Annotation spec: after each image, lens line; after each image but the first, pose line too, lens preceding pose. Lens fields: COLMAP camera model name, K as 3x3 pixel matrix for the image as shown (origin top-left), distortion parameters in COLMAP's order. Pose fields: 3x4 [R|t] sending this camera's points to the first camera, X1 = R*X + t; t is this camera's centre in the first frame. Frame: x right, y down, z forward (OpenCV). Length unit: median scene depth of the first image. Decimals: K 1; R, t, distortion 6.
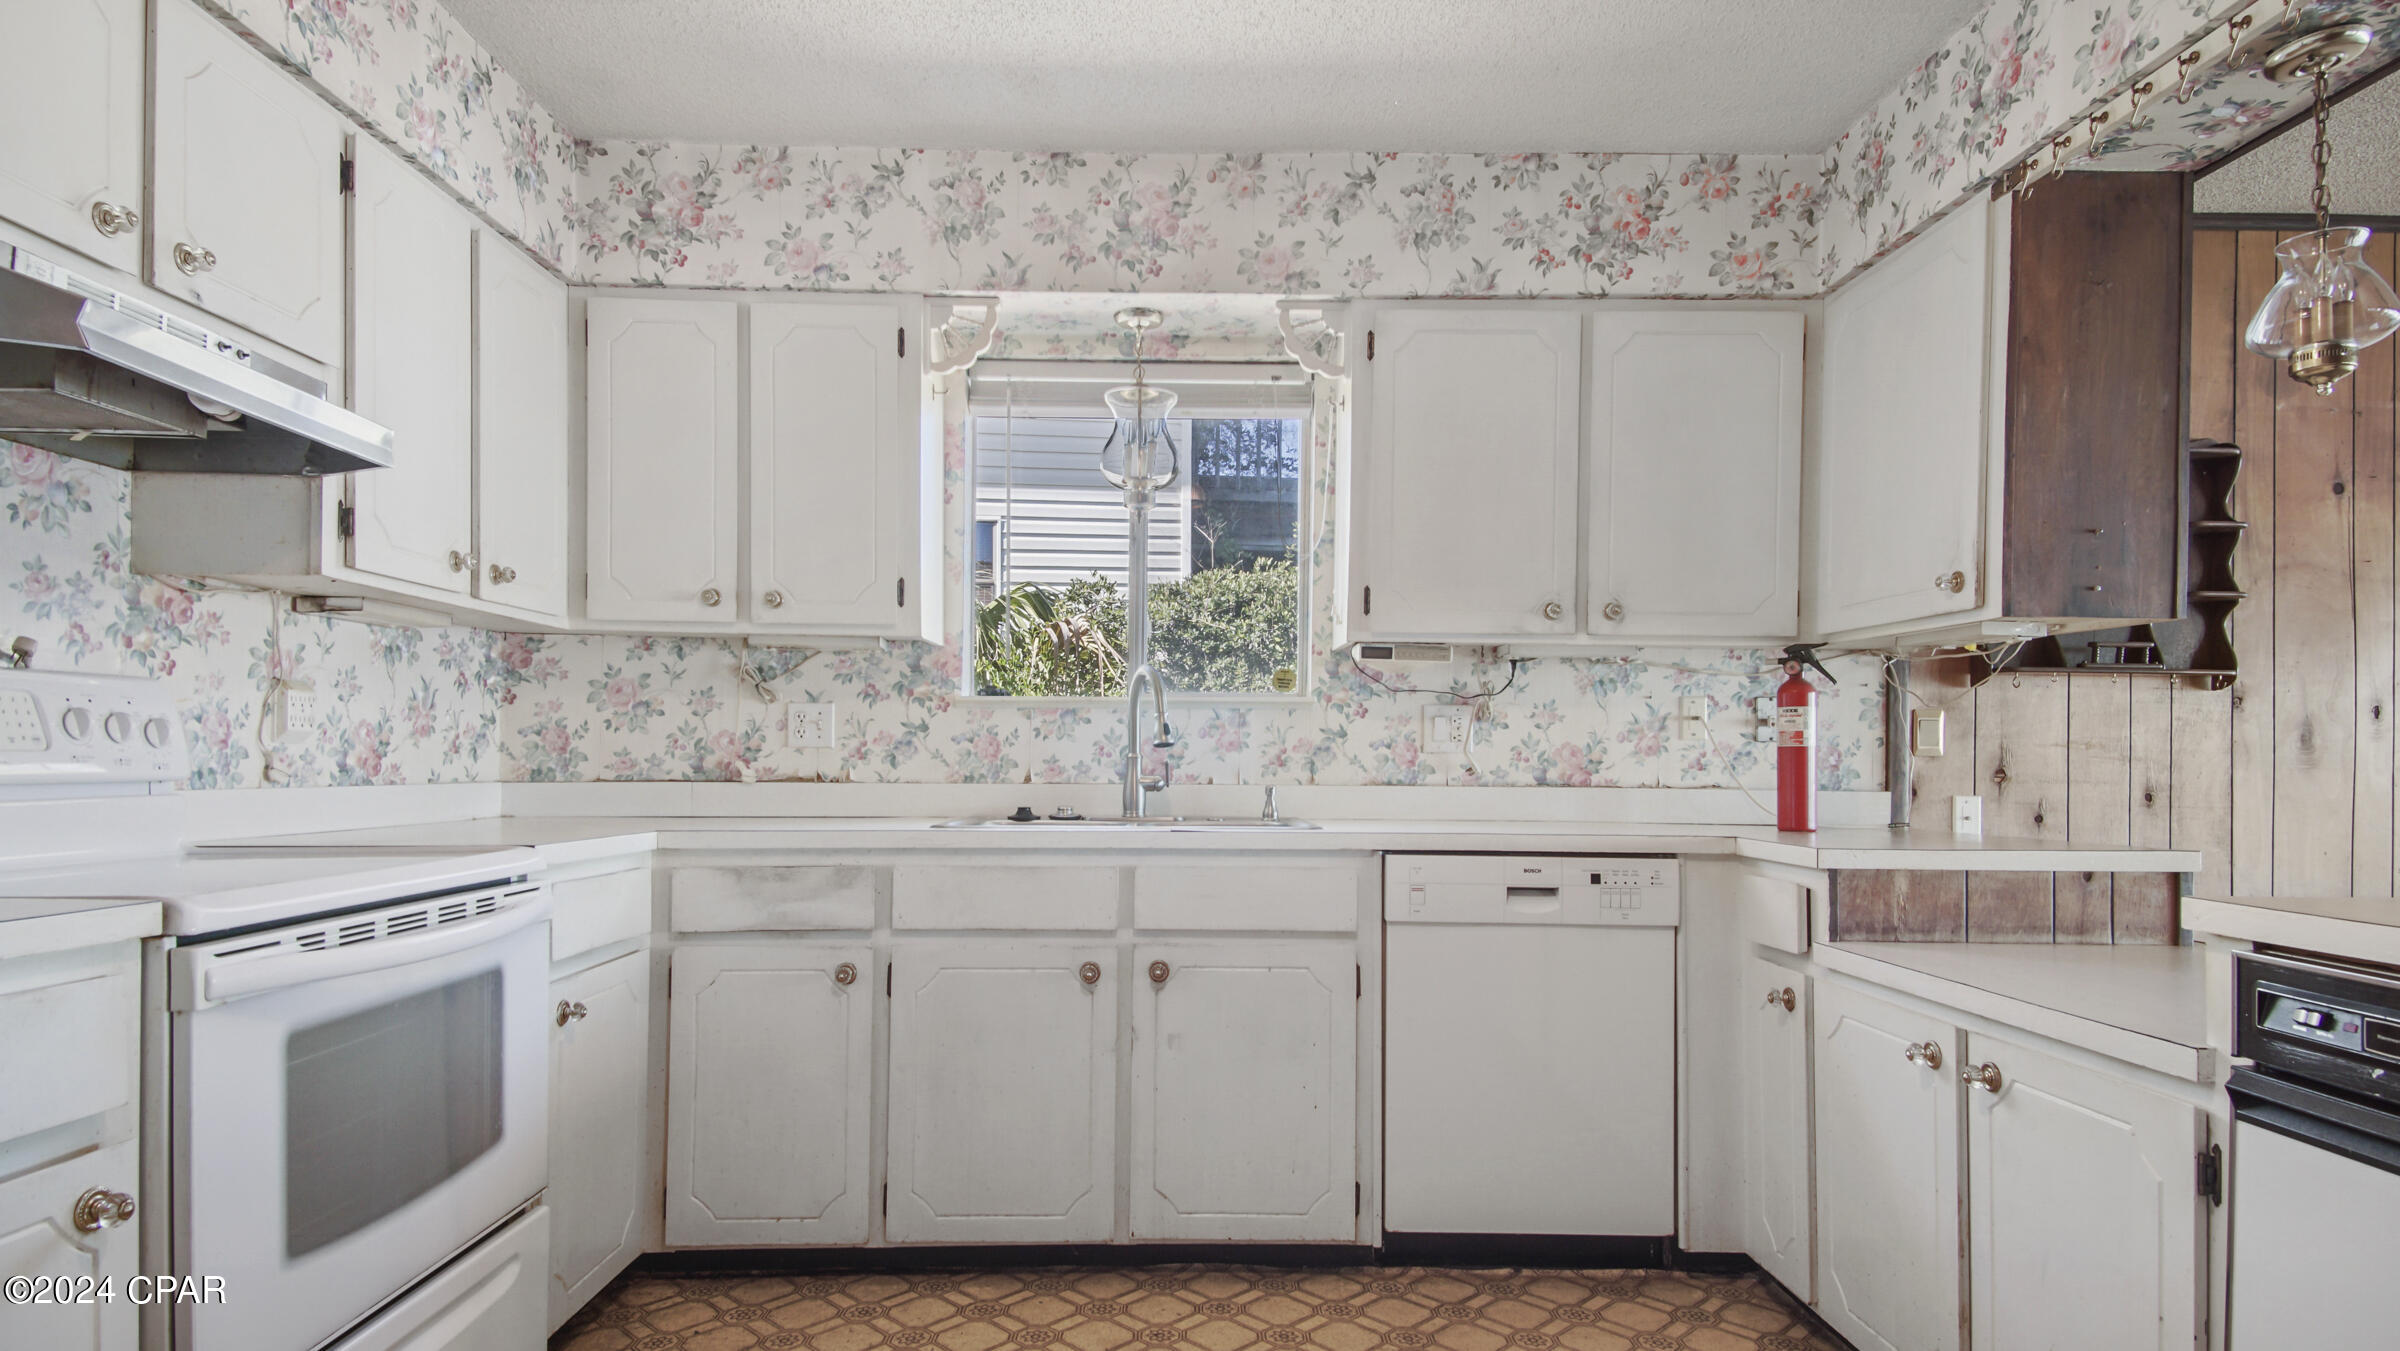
lens RADIAL K [[1292.7, 0, 1196.1], [0, 1292.7, 734.8], [0, 0, 1]] dist [0.087504, -0.057266]
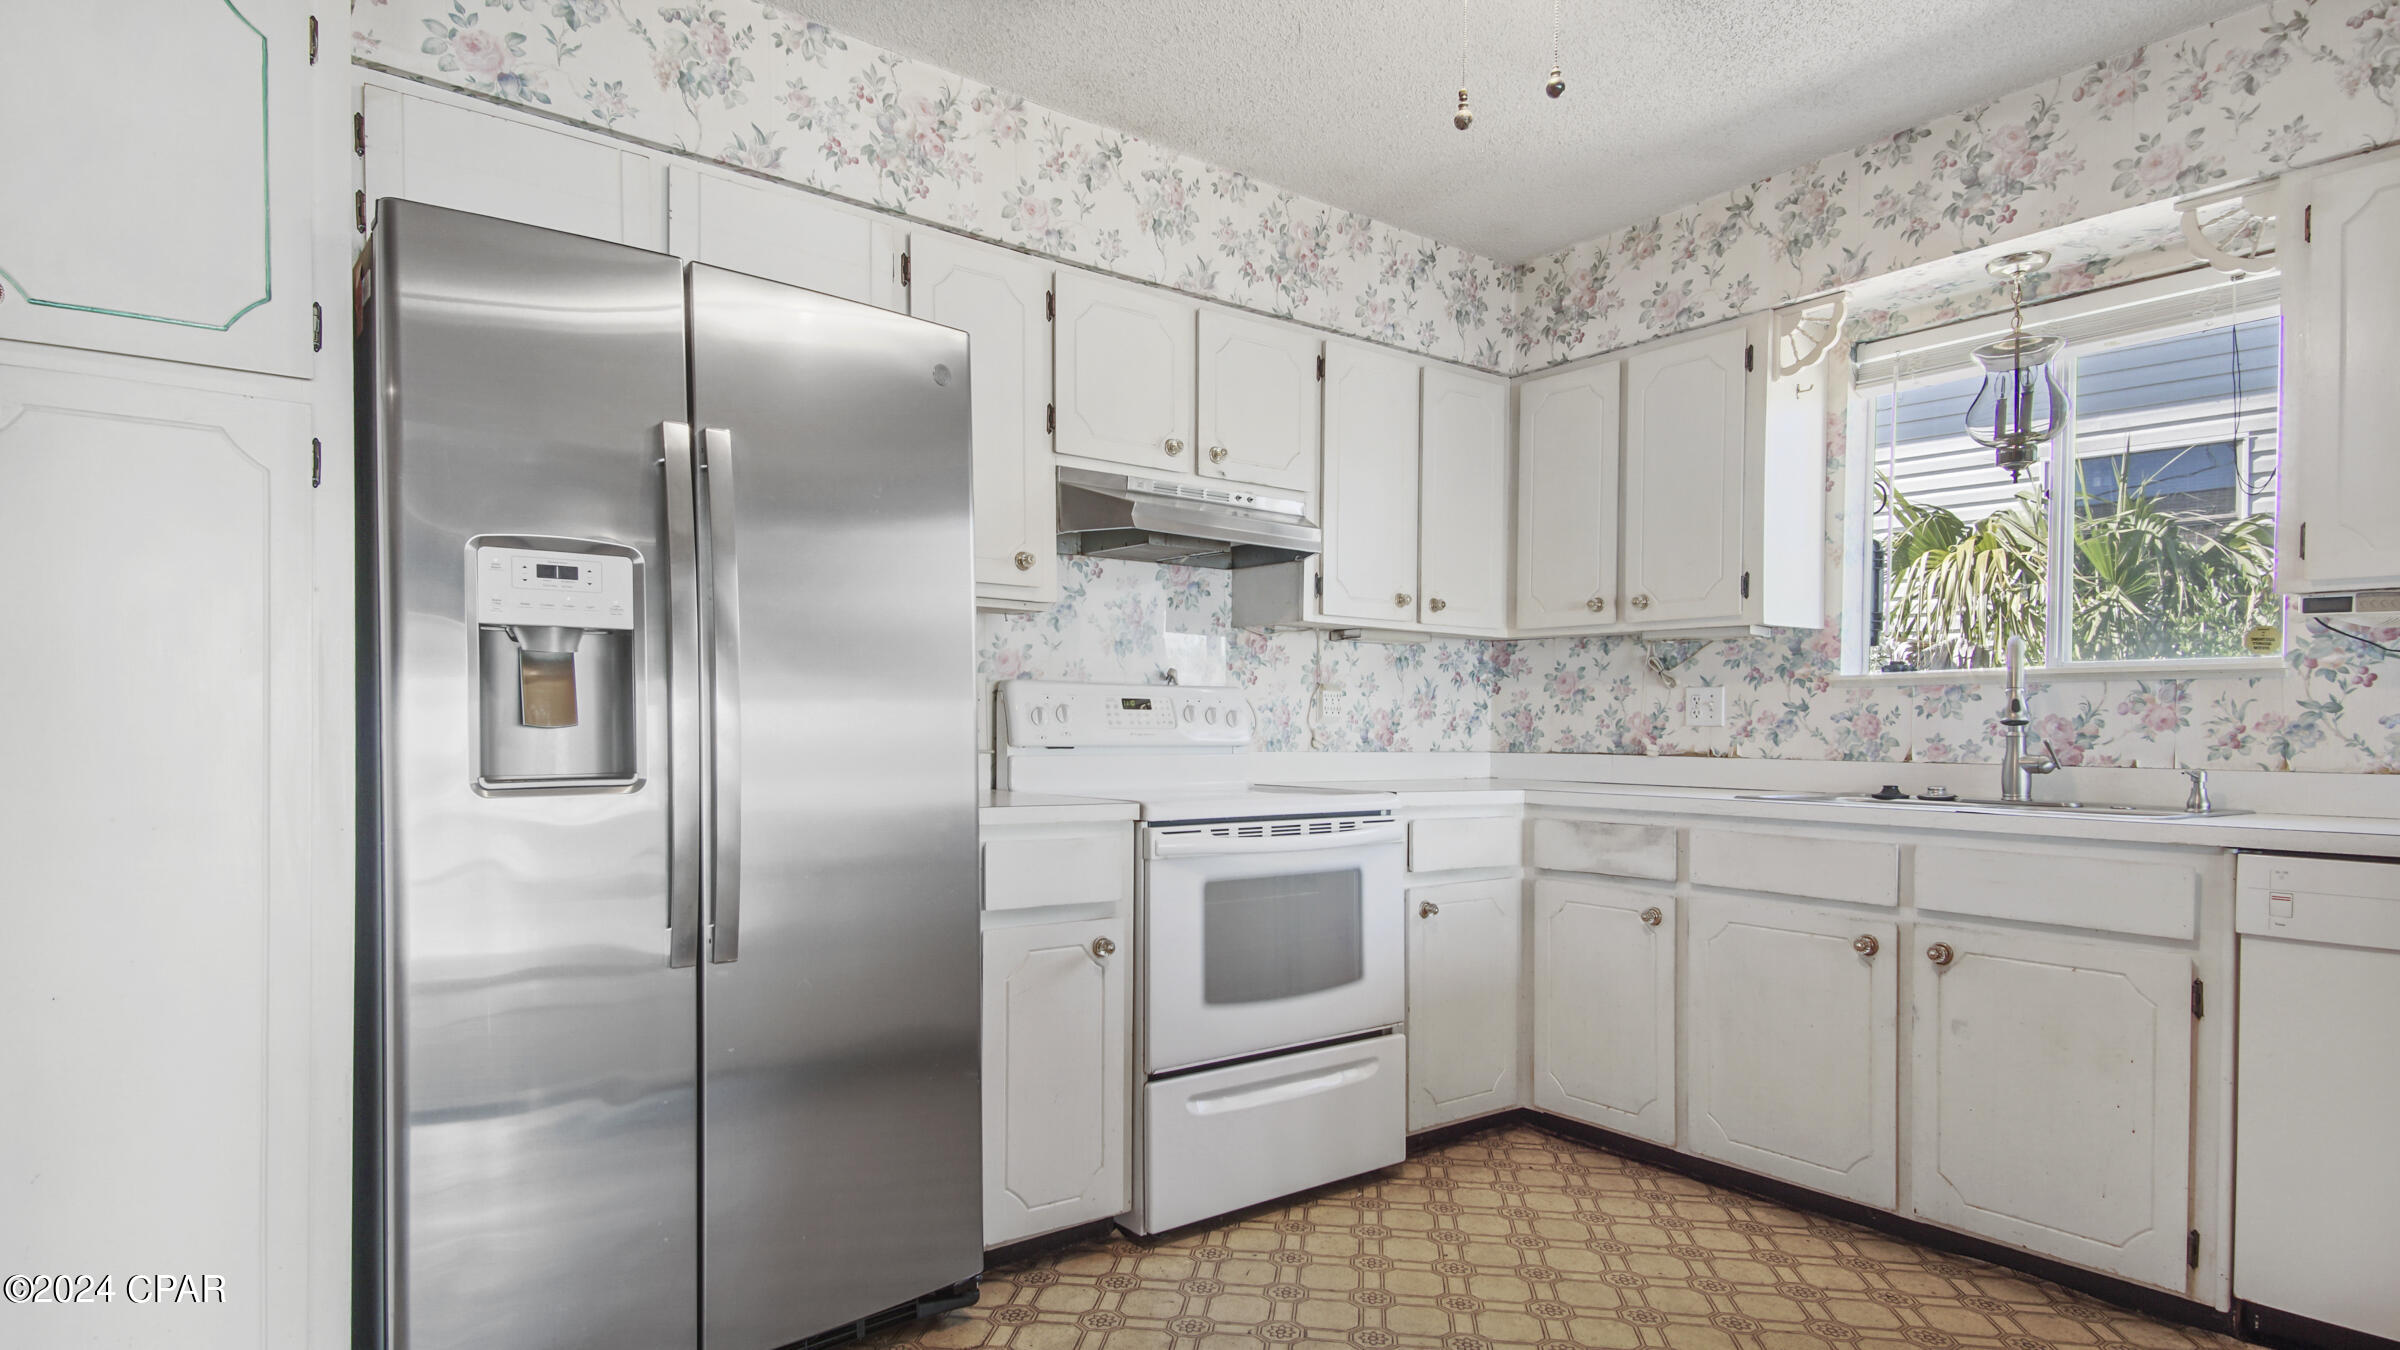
lens RADIAL K [[1329.4, 0, 1191.8], [0, 1329.4, 718.1], [0, 0, 1]] dist [0.085153, -0.063808]
pose [[0.590985, -0.007383, -0.806649, 0.417939], [0.009542, 0.999952, -0.002162, 0.000996], [0.806626, -0.006419, 0.591027, -0.055597]]
